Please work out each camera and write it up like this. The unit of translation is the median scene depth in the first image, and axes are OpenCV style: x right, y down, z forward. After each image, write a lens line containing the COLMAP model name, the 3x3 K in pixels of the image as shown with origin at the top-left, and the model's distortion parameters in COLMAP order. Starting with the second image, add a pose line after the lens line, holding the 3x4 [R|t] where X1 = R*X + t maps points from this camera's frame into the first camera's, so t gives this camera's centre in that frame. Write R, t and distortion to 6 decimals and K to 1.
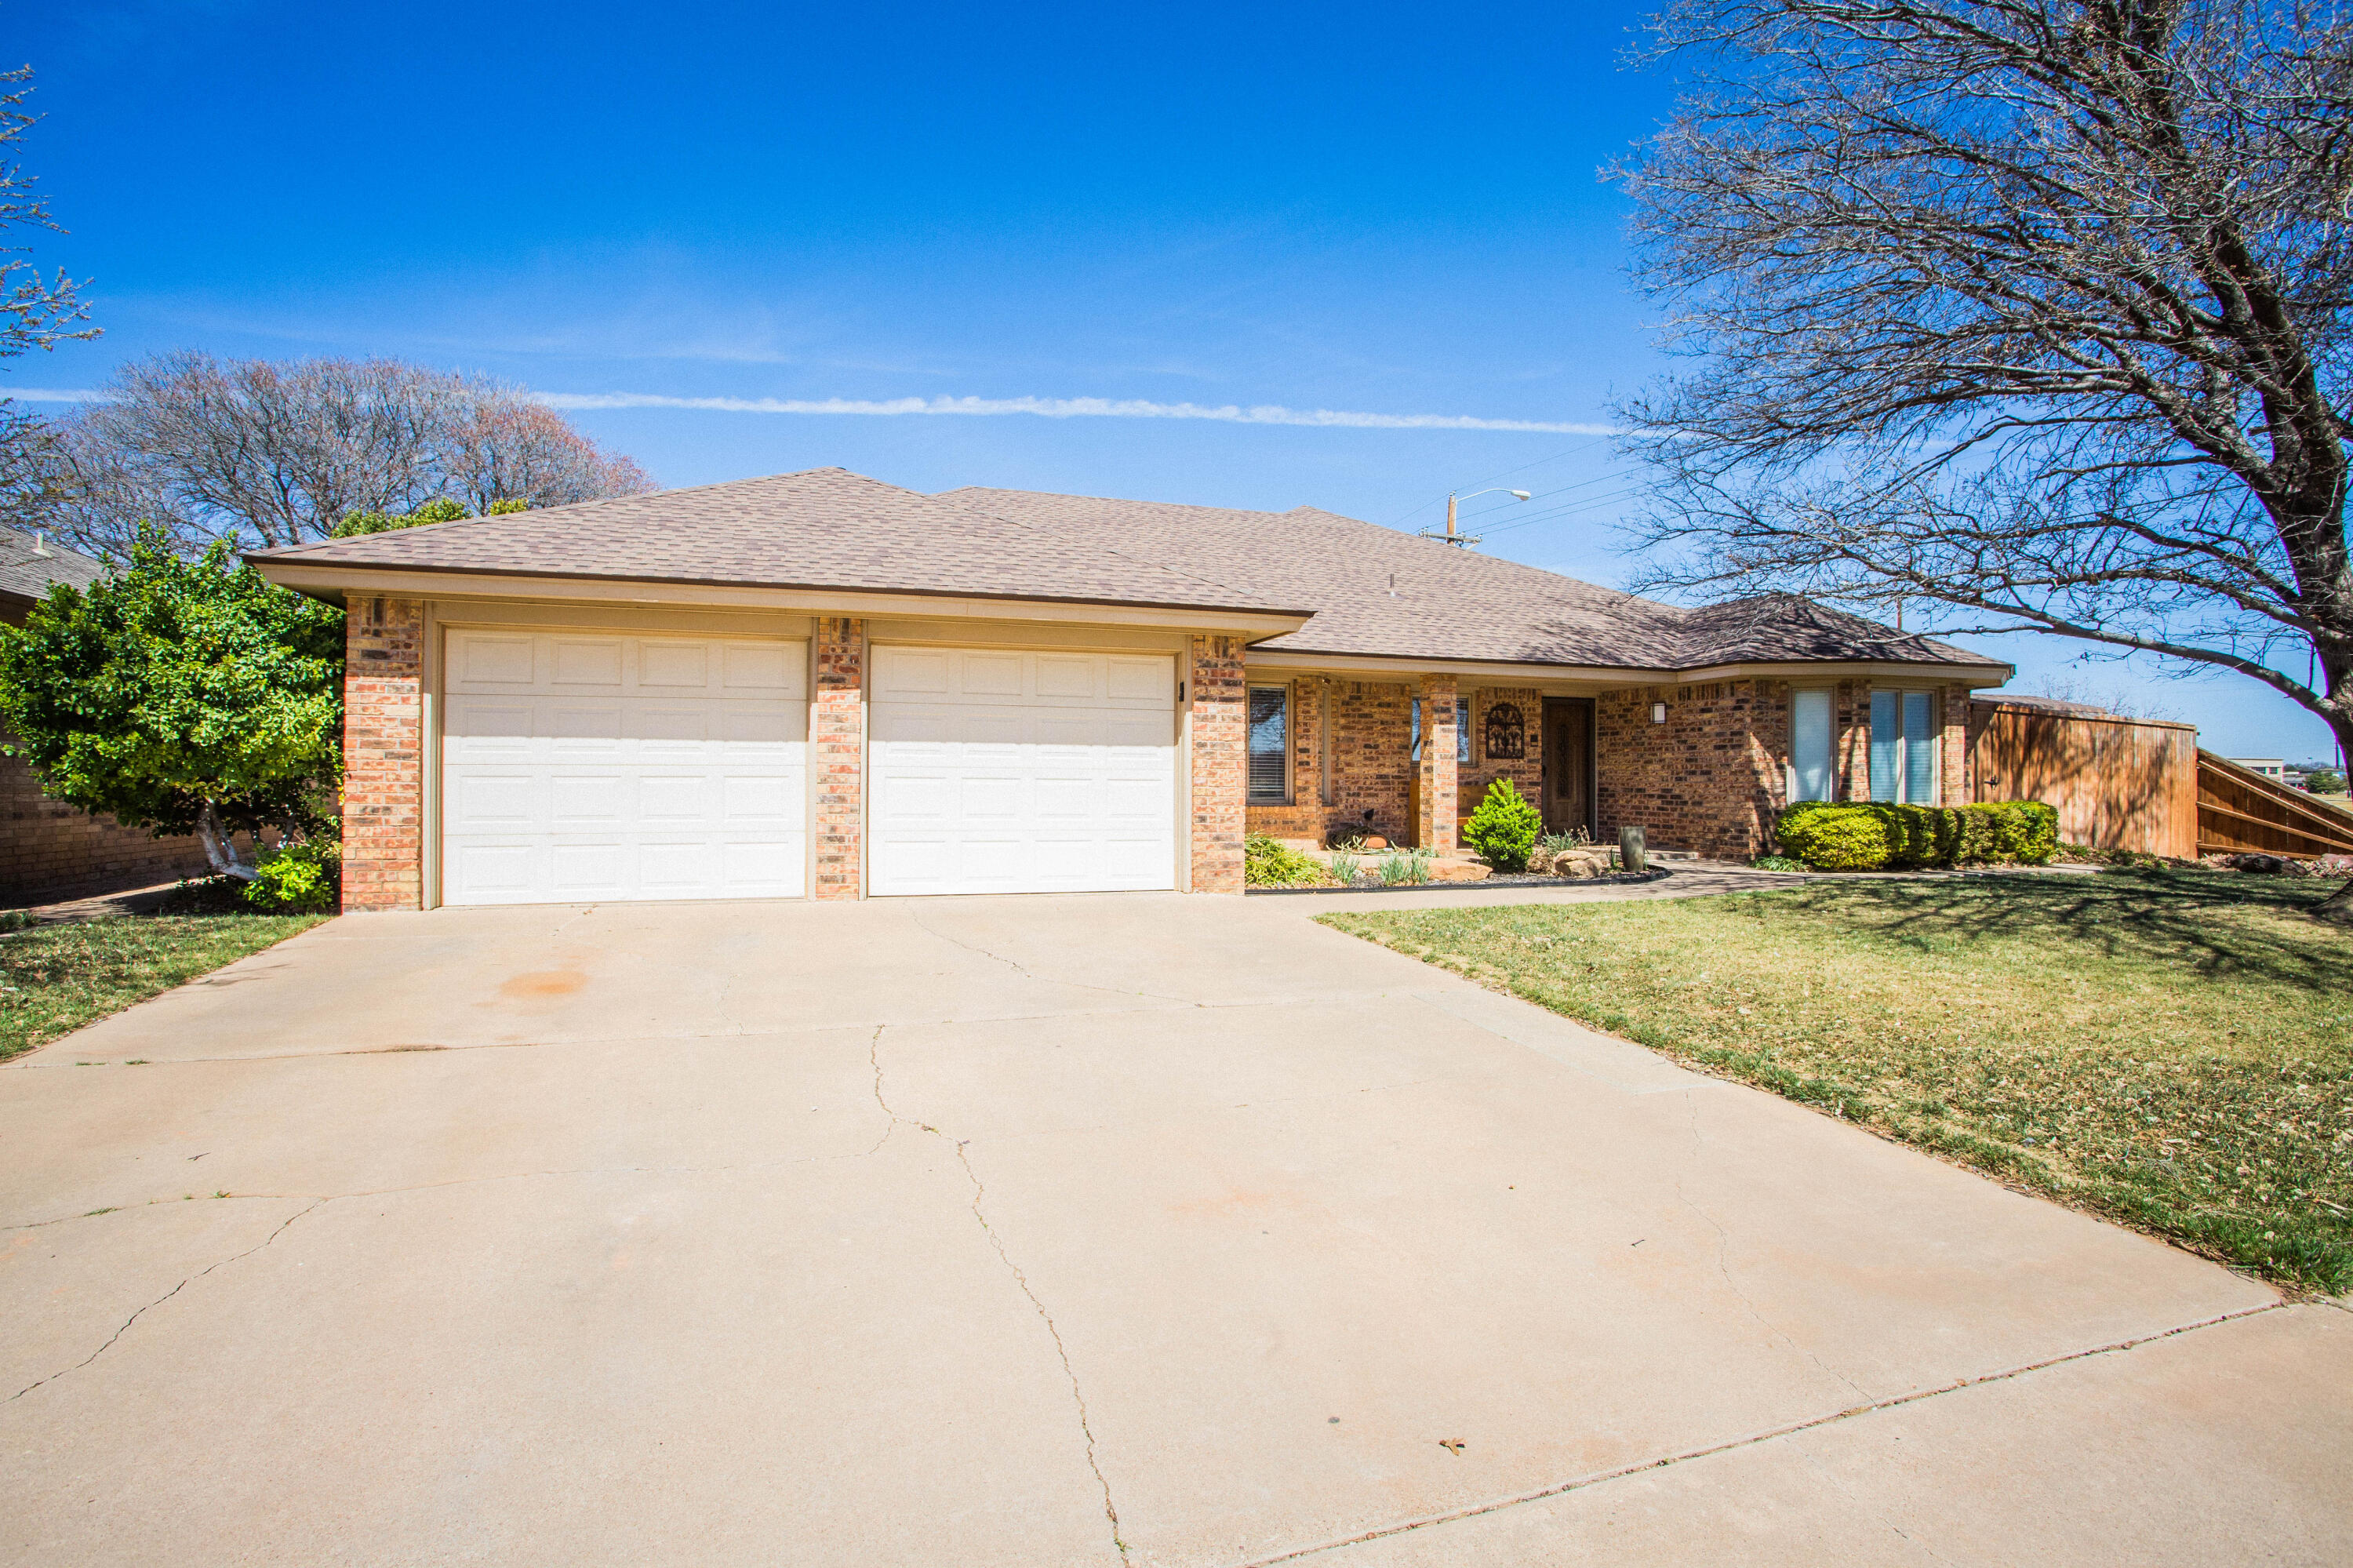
lens RADIAL K [[1123.2, 0, 1182.0], [0, 1123.2, 776.9], [0, 0, 1]] dist [-0.055225, -0.021201]
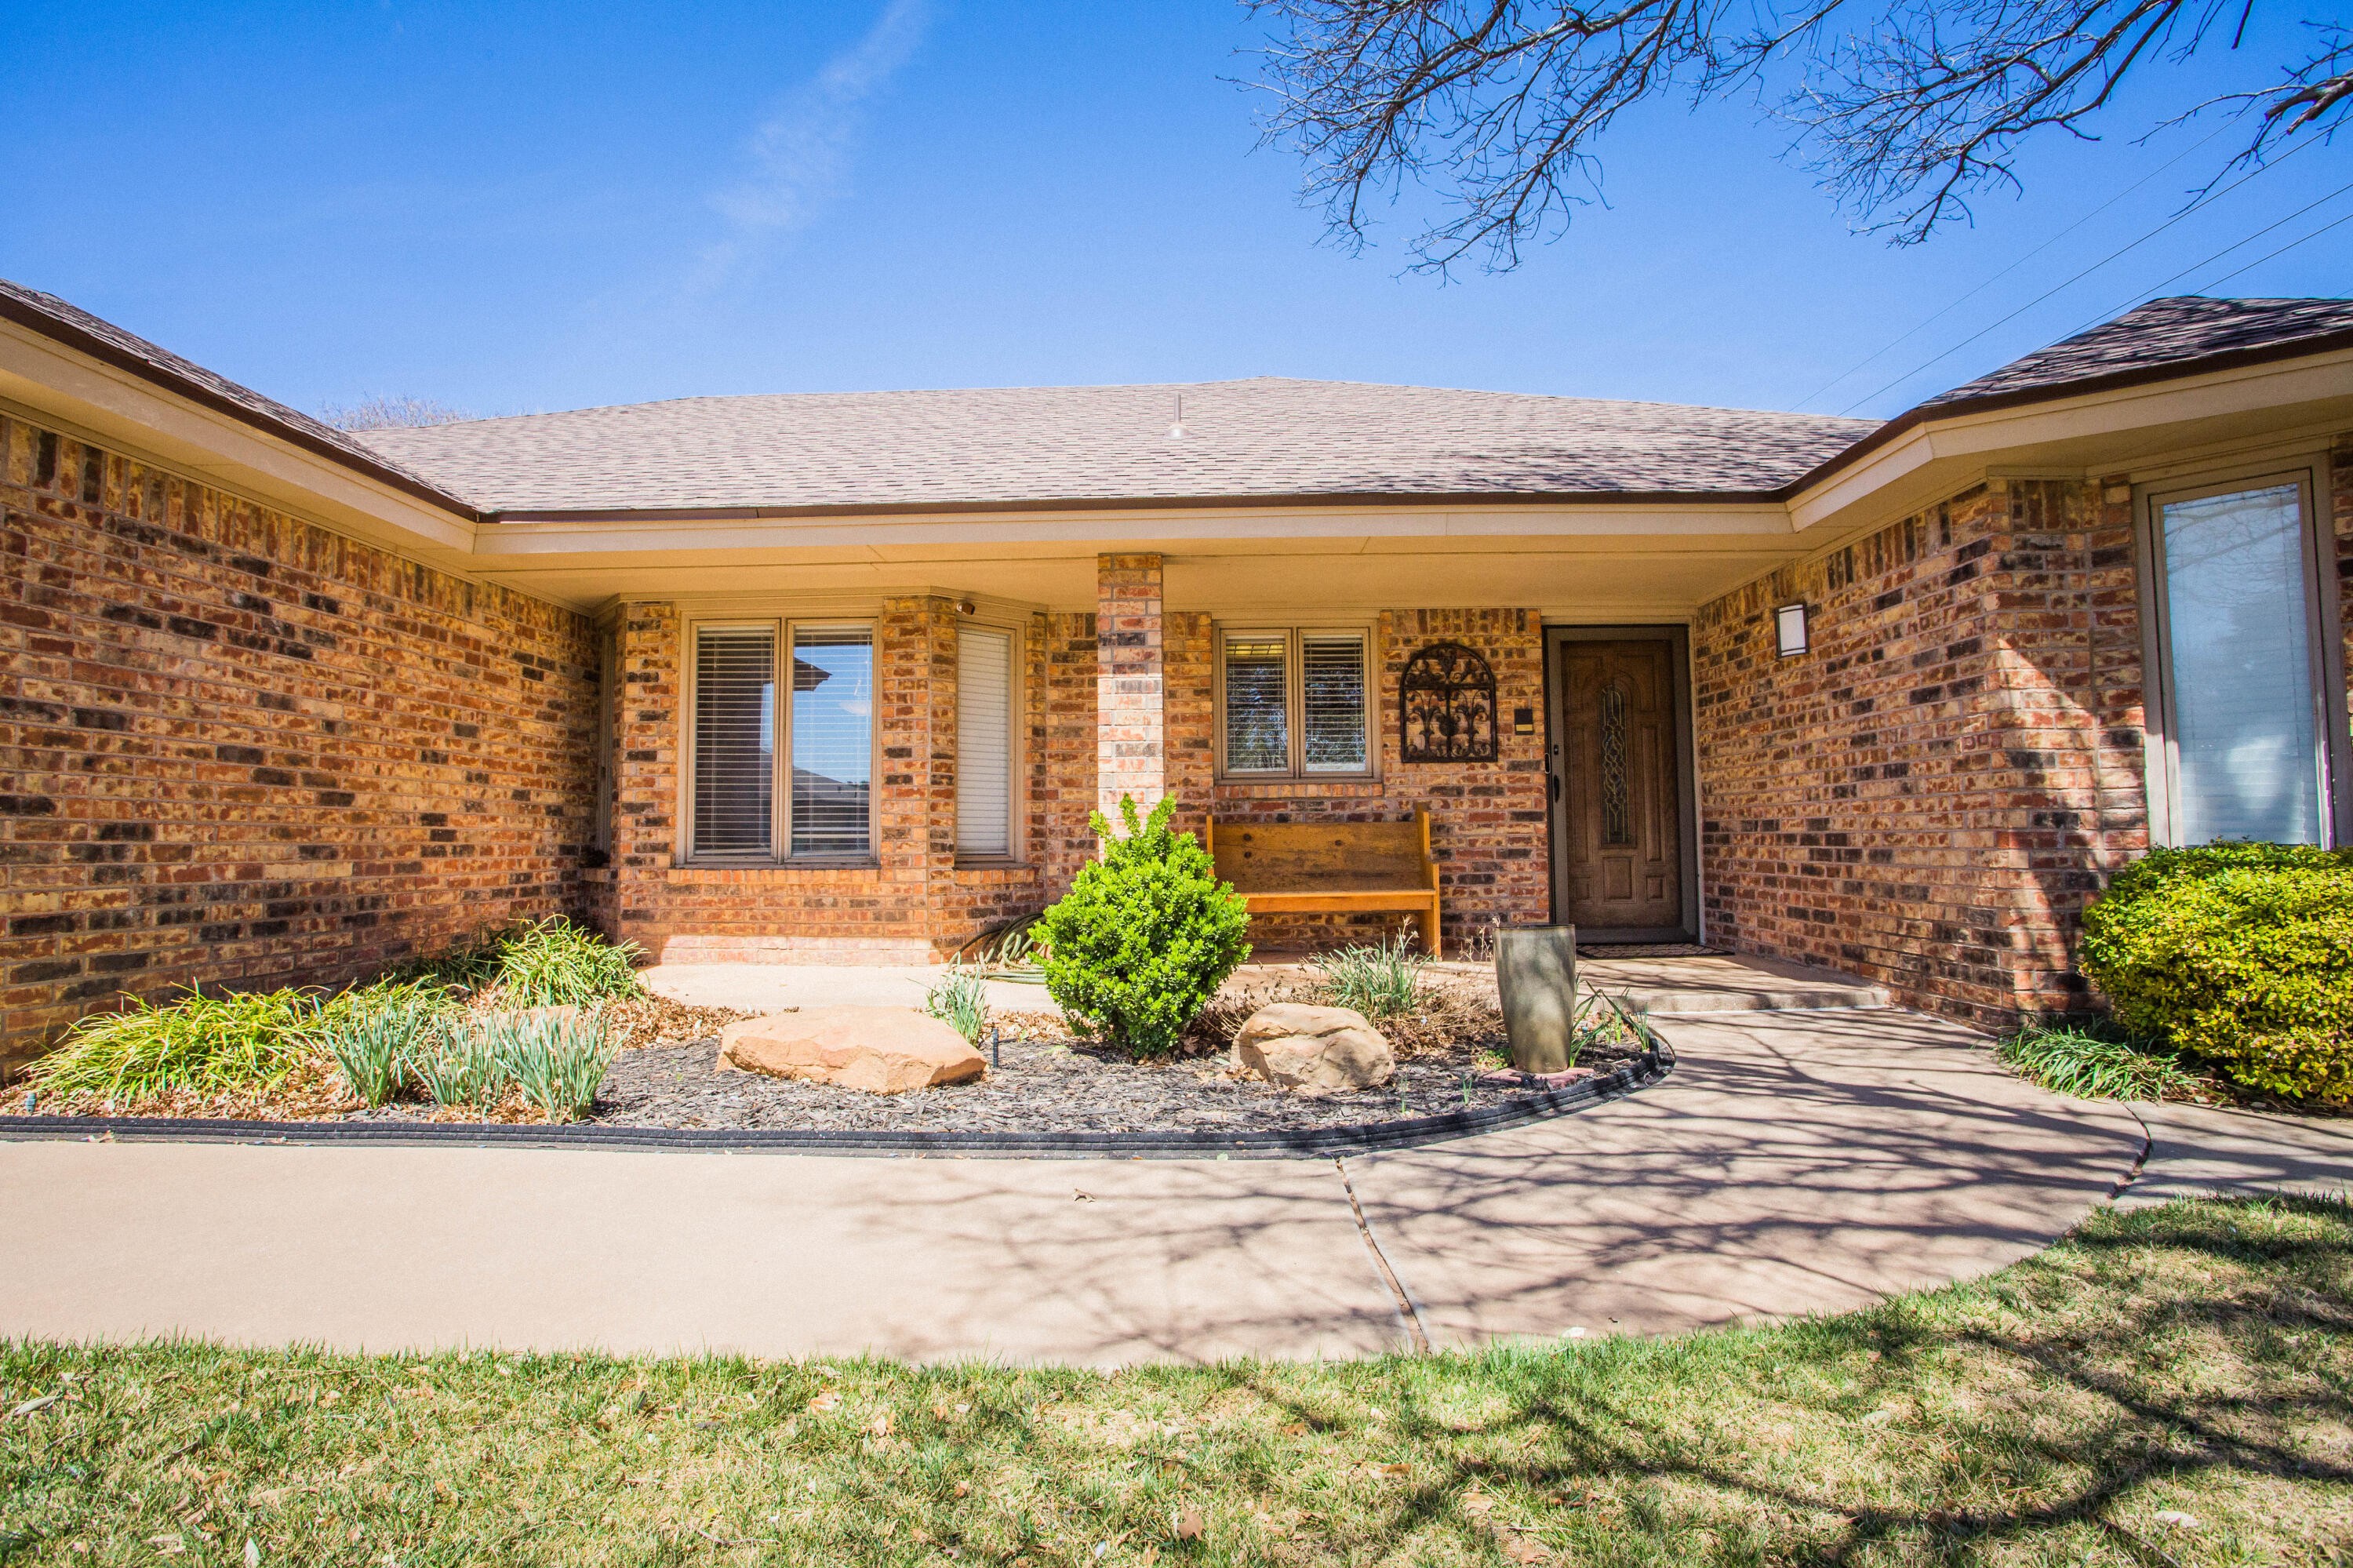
lens RADIAL K [[1140.4, 0, 1183.1], [0, 1140.4, 767.5], [0, 0, 1]] dist [-0.055548, 0.025360]
pose [[0.940217, -0.035493, -0.338722, 0.384962], [0.014745, 0.997864, -0.063633, 0.015504], [0.340258, 0.054834, 0.938732, 0.588201]]
